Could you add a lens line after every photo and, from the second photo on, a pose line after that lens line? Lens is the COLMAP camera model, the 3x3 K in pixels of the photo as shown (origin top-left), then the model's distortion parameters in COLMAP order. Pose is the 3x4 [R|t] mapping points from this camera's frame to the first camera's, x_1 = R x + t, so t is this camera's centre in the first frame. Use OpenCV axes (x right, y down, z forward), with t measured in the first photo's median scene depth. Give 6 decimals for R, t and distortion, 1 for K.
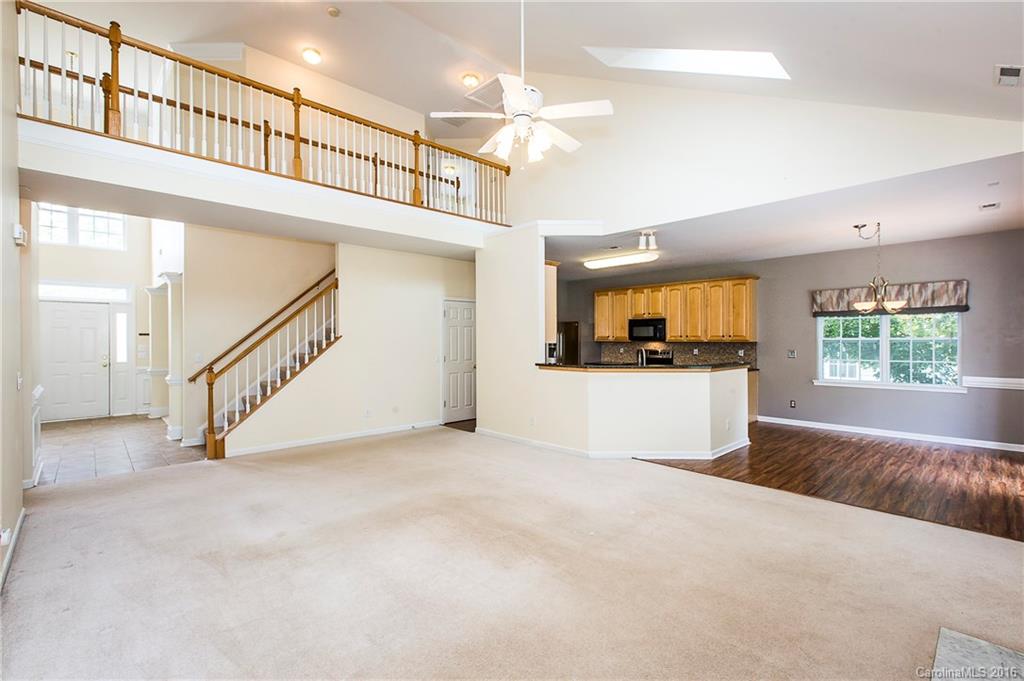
lens RADIAL K [[458.7, 0, 525.4], [0, 458.7, 339.9], [0, 0, 1]] dist [-0.003002, -0.000833]
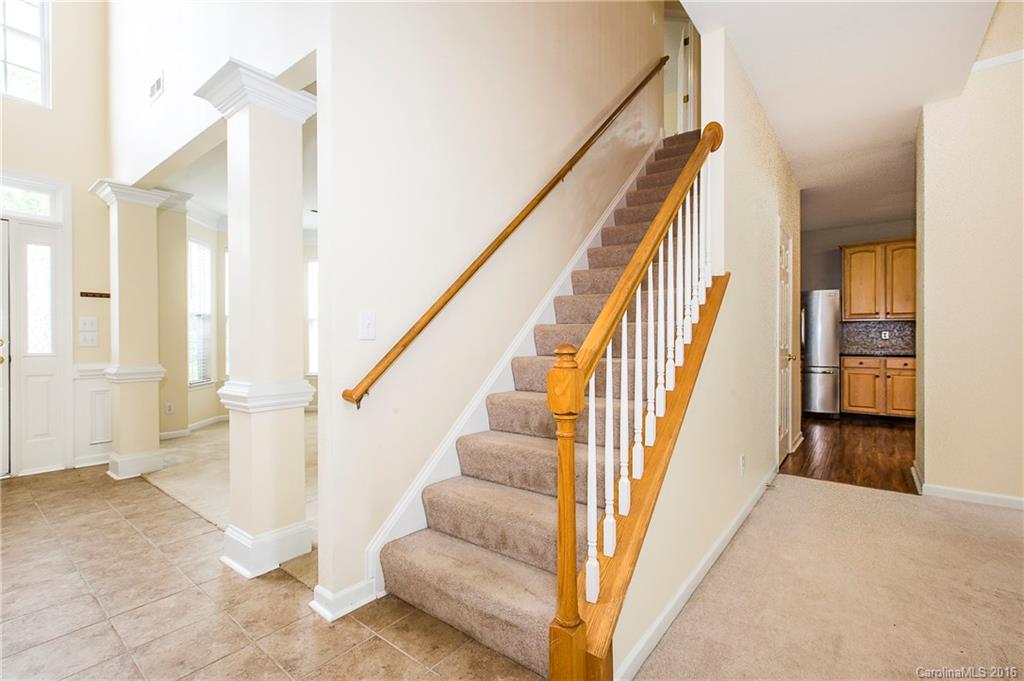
lens RADIAL K [[458.7, 0, 519.4], [0, 458.7, 341.4], [0, 0, 1]] dist [-0.003002, -0.000833]
pose [[0.989016, -0.000458, 0.147810, -0.470301], [0.000129, 0.999998, 0.002232, 0.034663], [-0.147811, -0.002189, 0.989013, 0.474380]]
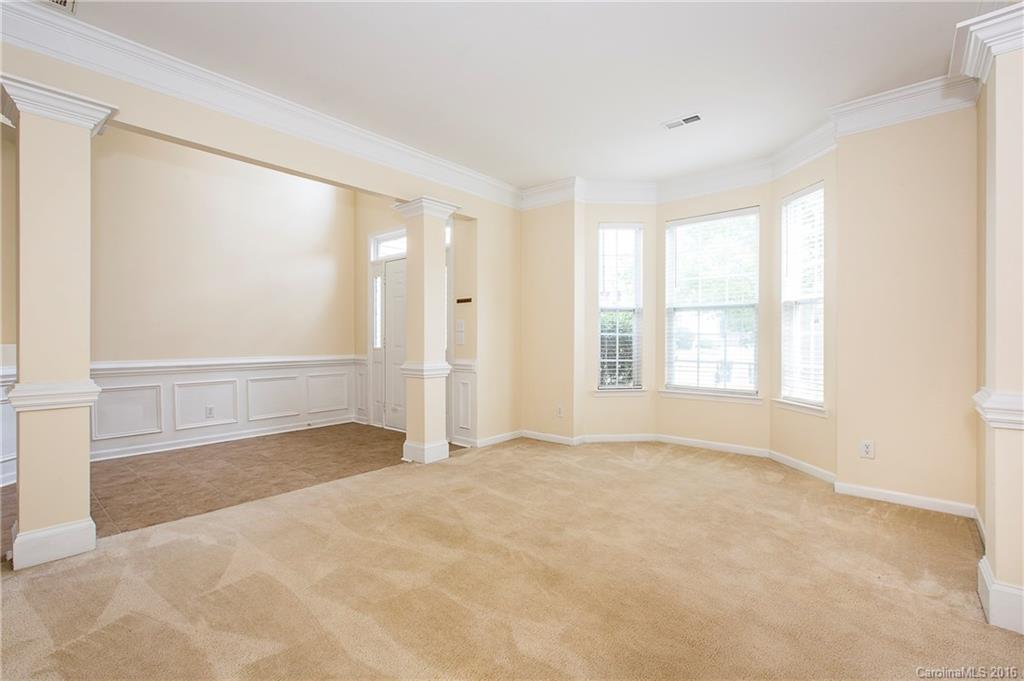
lens RADIAL K [[458.7, 0, 517.1], [0, 458.7, 336.2], [0, 0, 1]] dist [-0.003002, -0.000833]
pose [[0.104828, -0.003454, -0.994484, -0.276852], [-0.002899, 0.999989, -0.003779, 0.032642], [0.994486, 0.003279, 0.104817, 1.003798]]
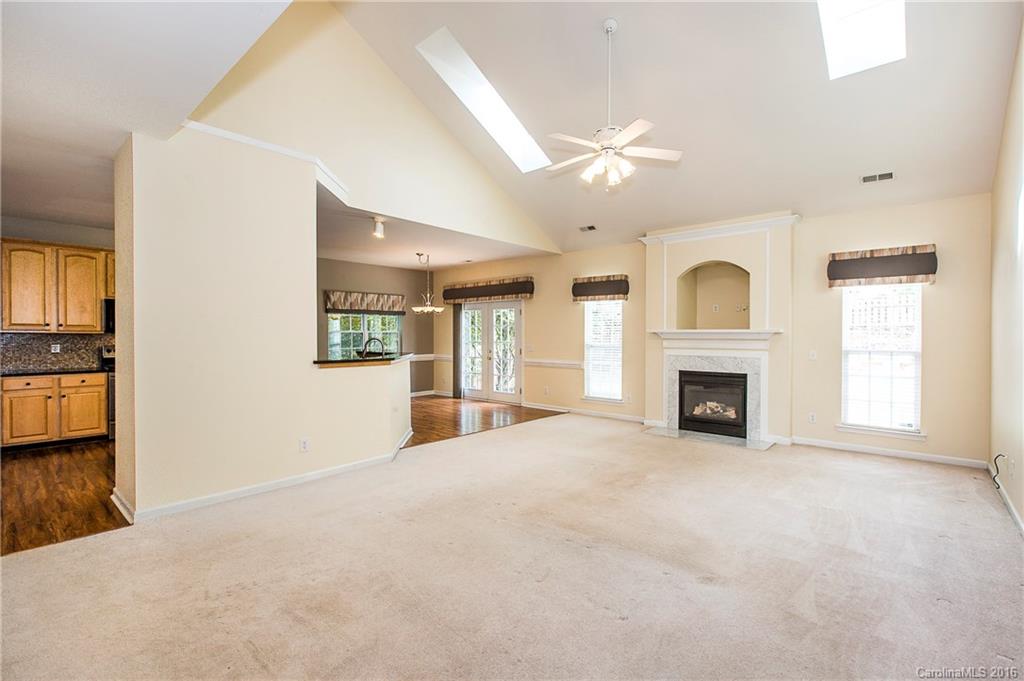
lens RADIAL K [[458.7, 0, 512.4], [0, 458.7, 337.6], [0, 0, 1]] dist [-0.003002, -0.000833]
pose [[-0.079749, -0.002216, 0.996812, -0.483632], [0.003557, 0.999991, 0.002508, 0.010512], [-0.996809, 0.003745, -0.079741, 0.517014]]
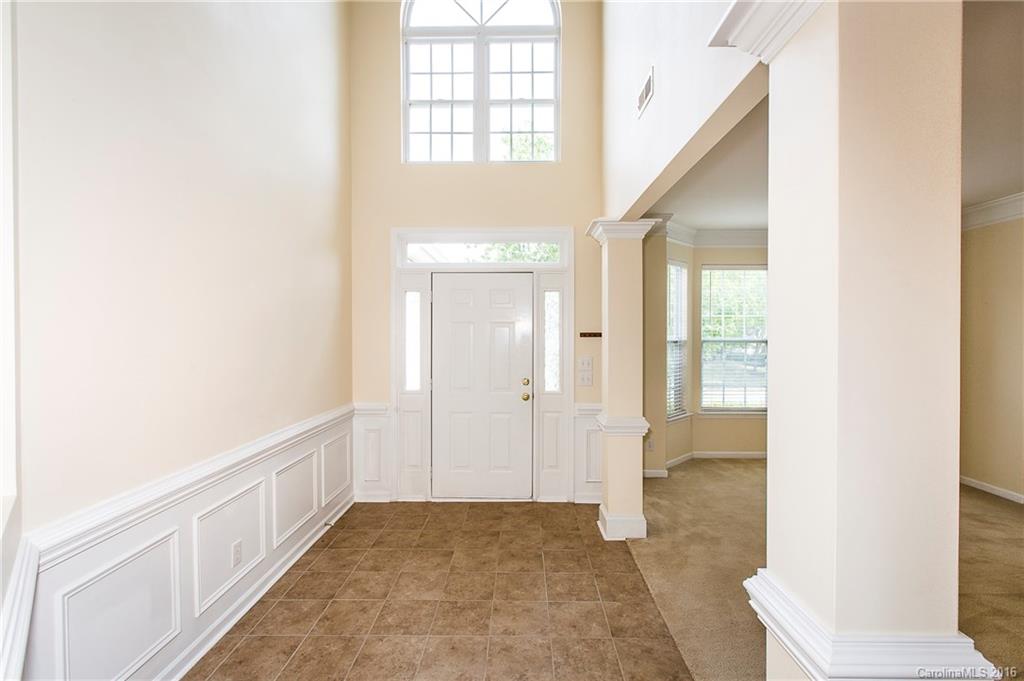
lens RADIAL K [[458.7, 0, 512.9], [0, 458.7, 337.8], [0, 0, 1]] dist [-0.003002, -0.000833]
pose [[0.709979, 0.008259, -0.704174, -0.554235], [-0.004958, 0.999965, 0.006730, -0.011196], [0.704205, -0.001287, 0.709995, 0.608508]]
